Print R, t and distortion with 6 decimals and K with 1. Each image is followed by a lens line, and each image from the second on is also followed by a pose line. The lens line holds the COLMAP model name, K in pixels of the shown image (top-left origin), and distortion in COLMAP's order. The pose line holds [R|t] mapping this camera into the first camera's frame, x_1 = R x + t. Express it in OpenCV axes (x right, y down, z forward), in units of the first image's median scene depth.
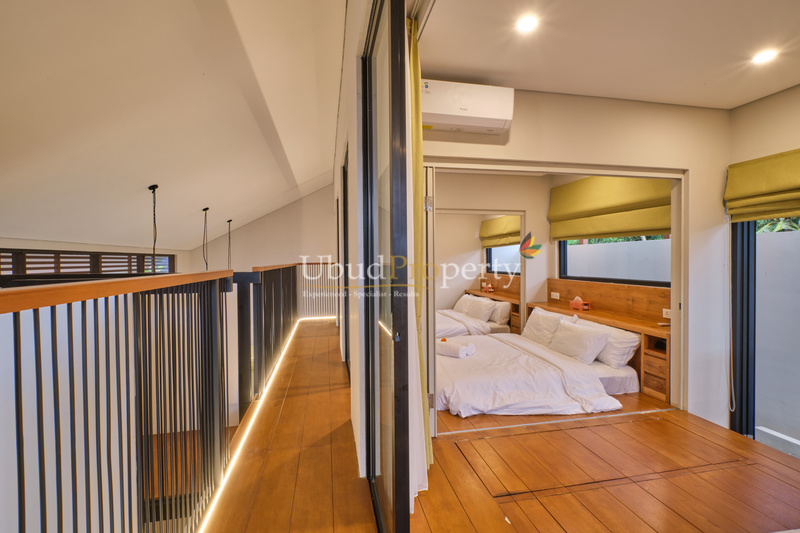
lens RADIAL K [[350.4, 0, 400.0], [0, 350.4, 266.5], [0, 0, 1]] dist [0.027572, 0.000119]
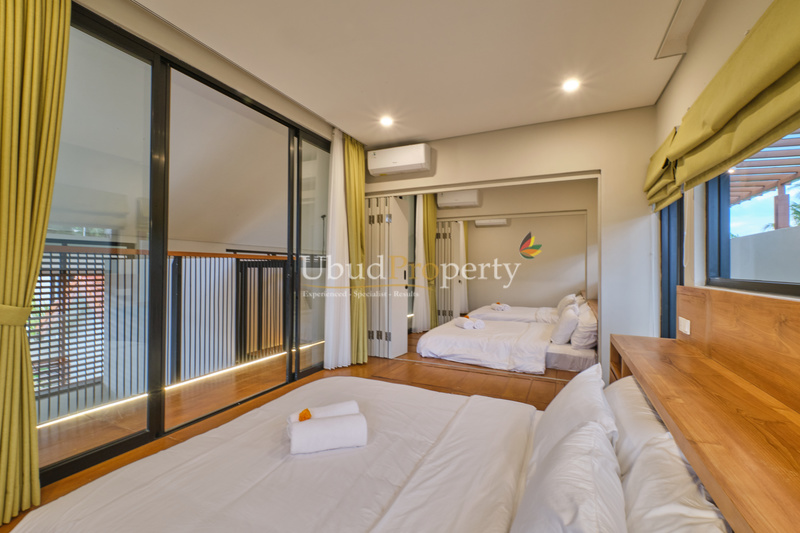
lens RADIAL K [[350.4, 0, 400.0], [0, 350.4, 266.5], [0, 0, 1]] dist [0.027572, 0.000119]
pose [[0.802109, 0.009813, -0.597097, 0.949460], [-0.026900, 0.999444, -0.019712, 0.074106], [0.596571, 0.031873, 0.801927, -0.263365]]
